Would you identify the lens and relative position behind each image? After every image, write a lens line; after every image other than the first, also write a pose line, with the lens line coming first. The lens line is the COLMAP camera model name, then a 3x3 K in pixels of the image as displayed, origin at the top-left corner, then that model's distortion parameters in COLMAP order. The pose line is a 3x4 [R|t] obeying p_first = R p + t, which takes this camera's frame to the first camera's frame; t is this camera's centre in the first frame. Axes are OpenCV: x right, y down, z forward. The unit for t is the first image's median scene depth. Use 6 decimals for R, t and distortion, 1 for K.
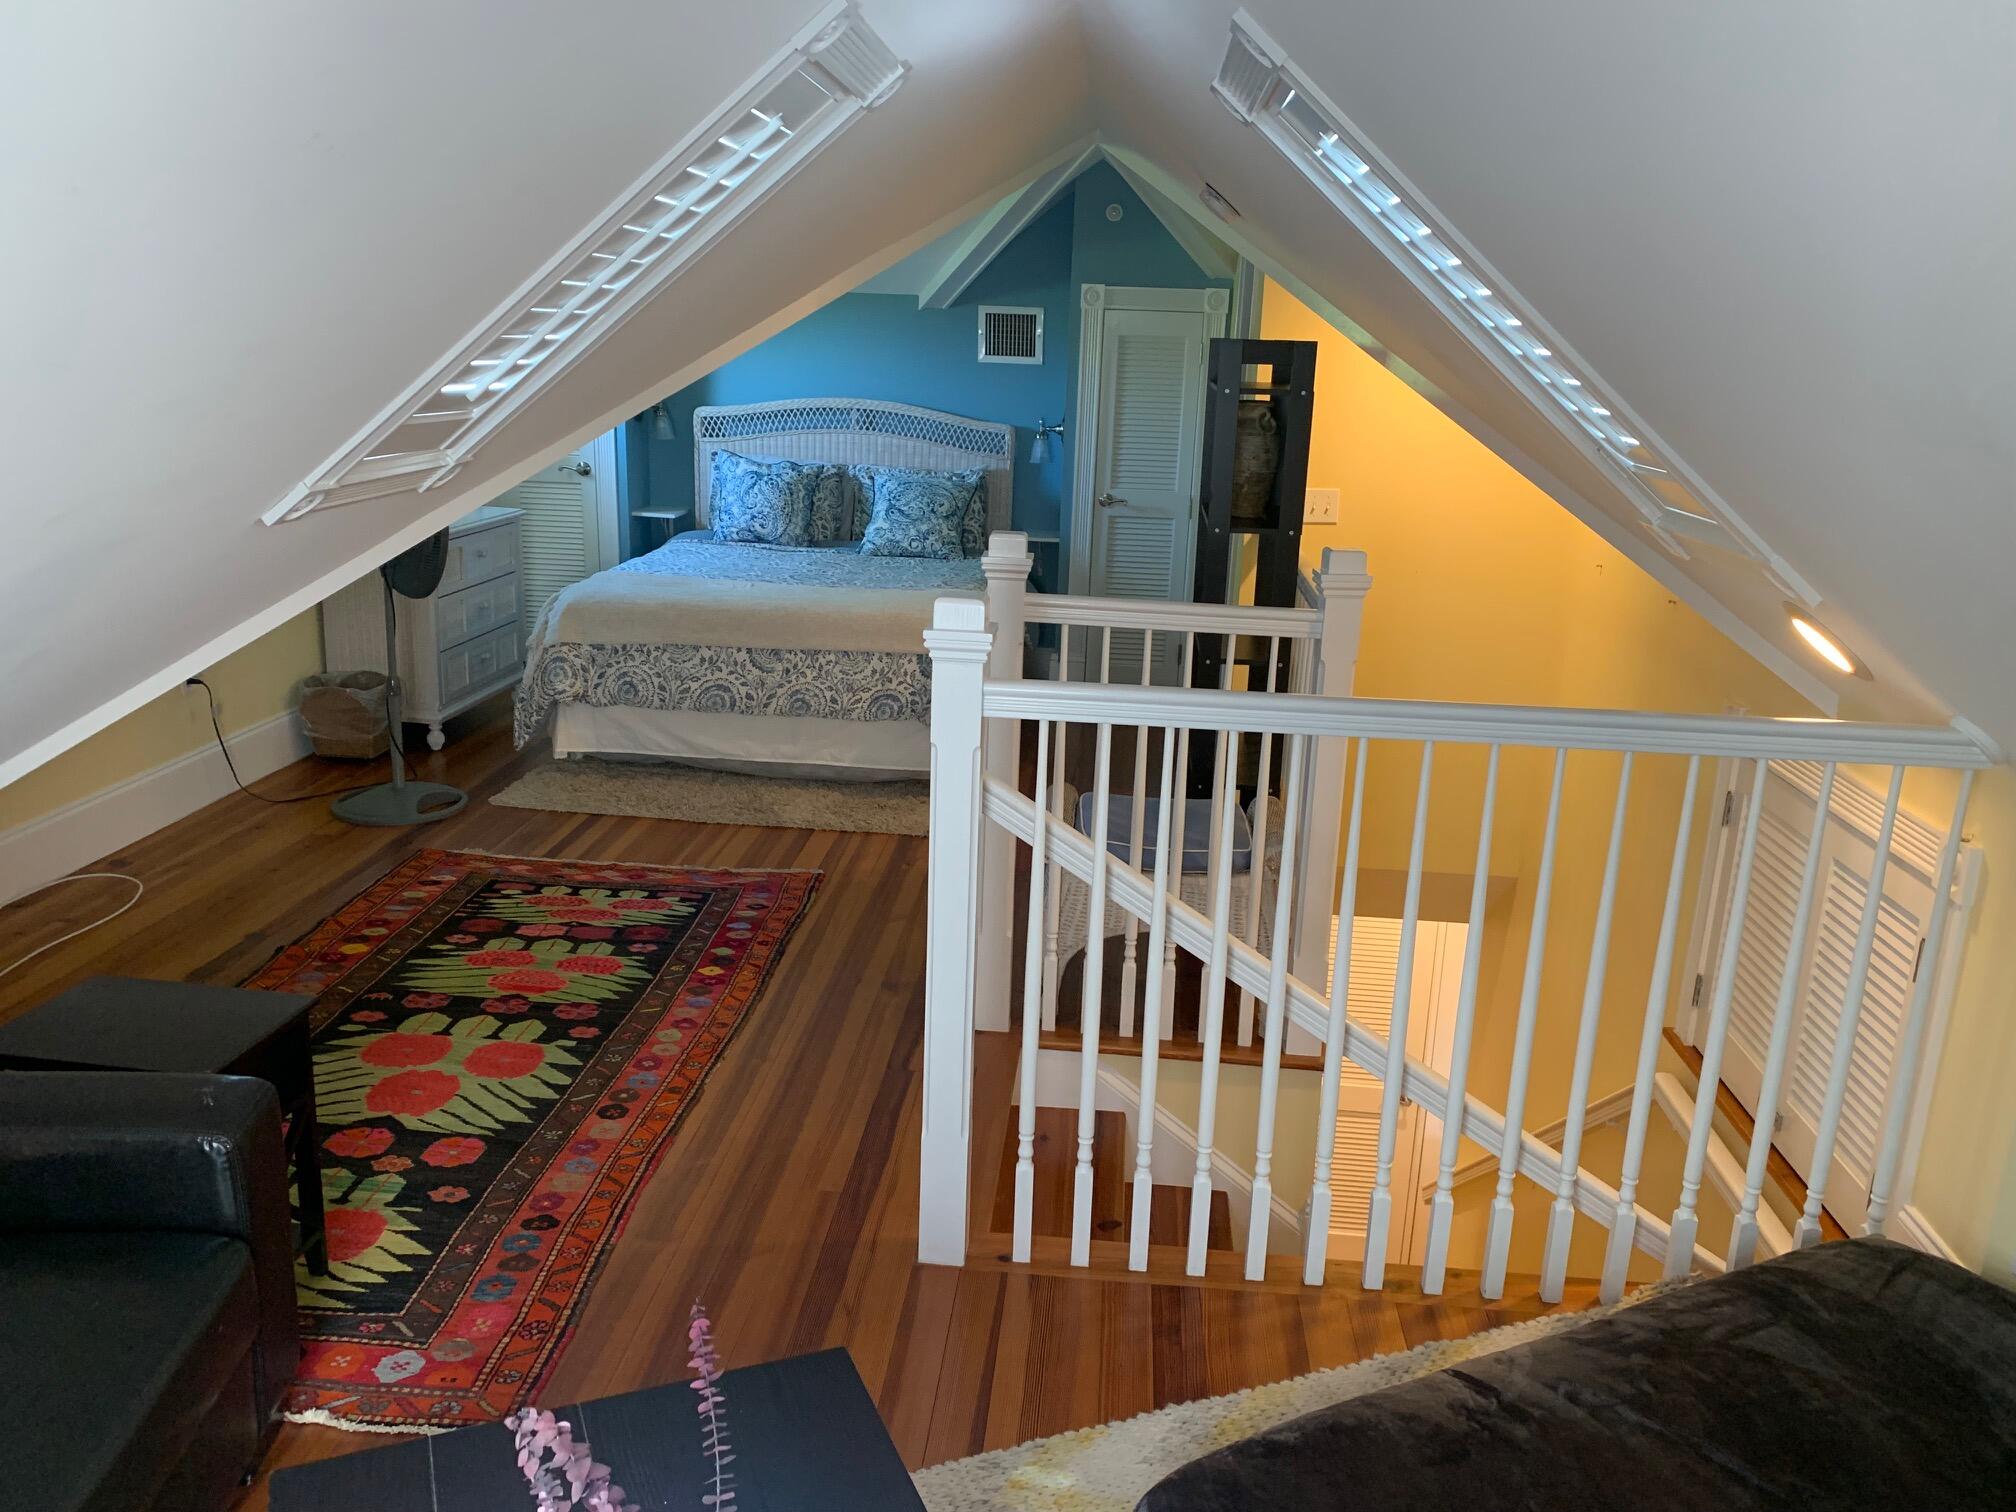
lens RADIAL K [[1543.0, 0, 1020.6], [0, 1543.0, 749.9], [0, 0, 1]] dist [0.047813, -0.026138]
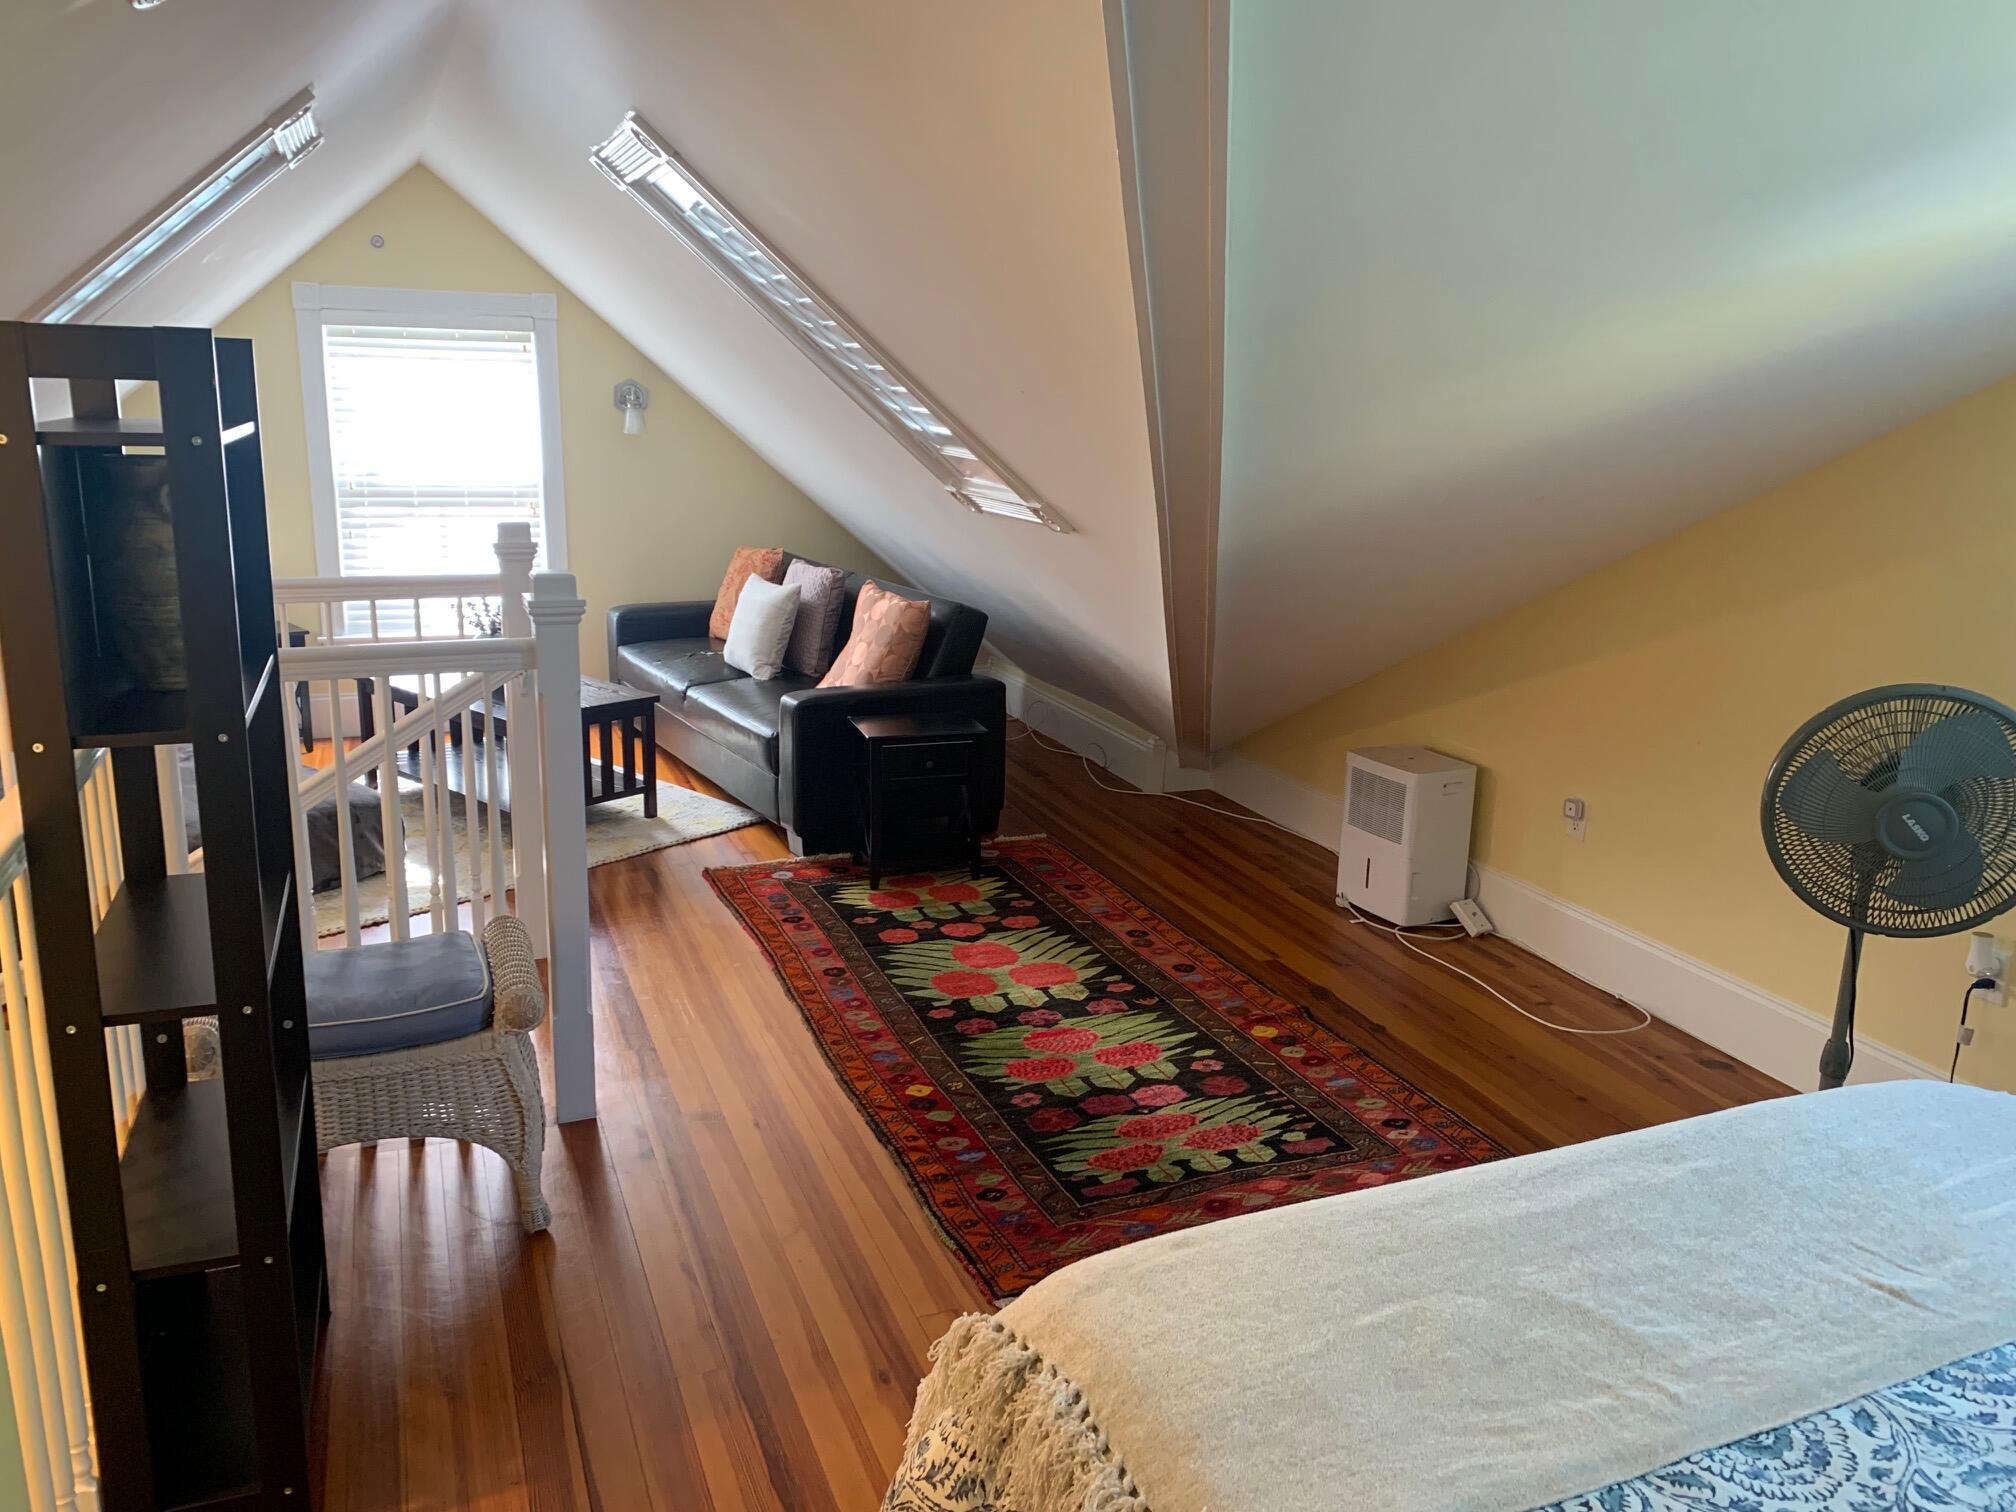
lens RADIAL K [[1543.0, 0, 1008.1], [0, 1543.0, 756.7], [0, 0, 1]] dist [0.047813, -0.026138]
pose [[-0.899500, 0.044552, -0.434643, 0.129162], [-0.169884, 0.880848, 0.441866, -0.415245], [0.402540, 0.471298, -0.784755, 1.570253]]
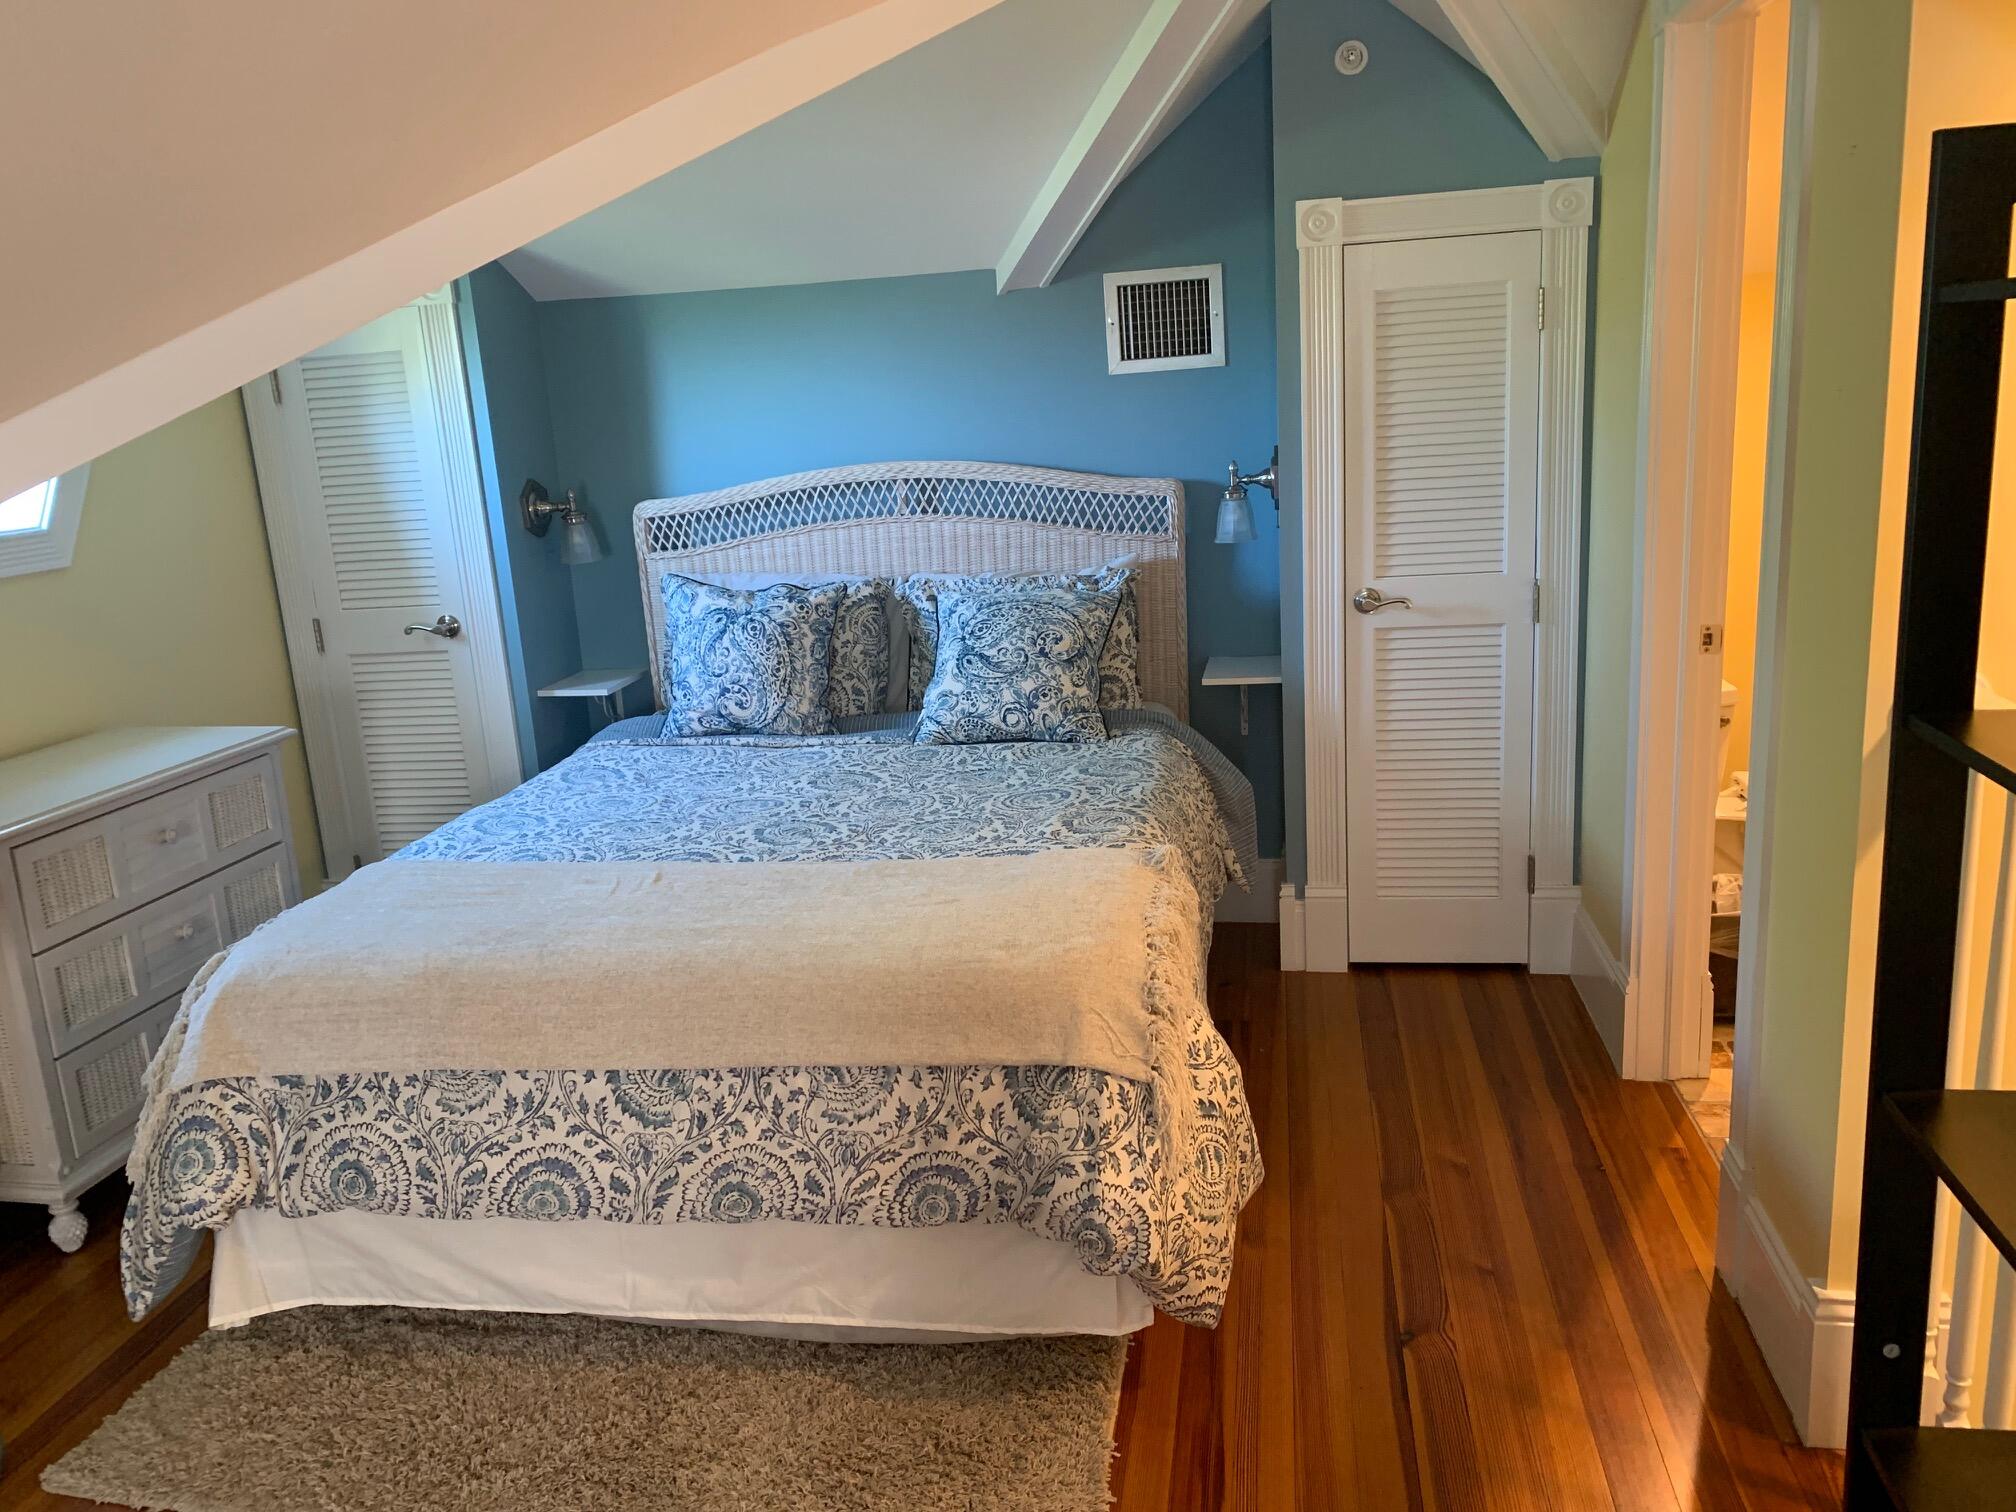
lens RADIAL K [[1543.0, 0, 922.4], [0, 1543.0, 748.2], [0, 0, 1]] dist [0.047813, -0.026138]
pose [[0.983313, -0.070653, -0.167640, -0.012569], [0.065527, 0.997204, -0.035918, -0.131427], [0.169709, 0.024334, 0.985194, 0.578211]]
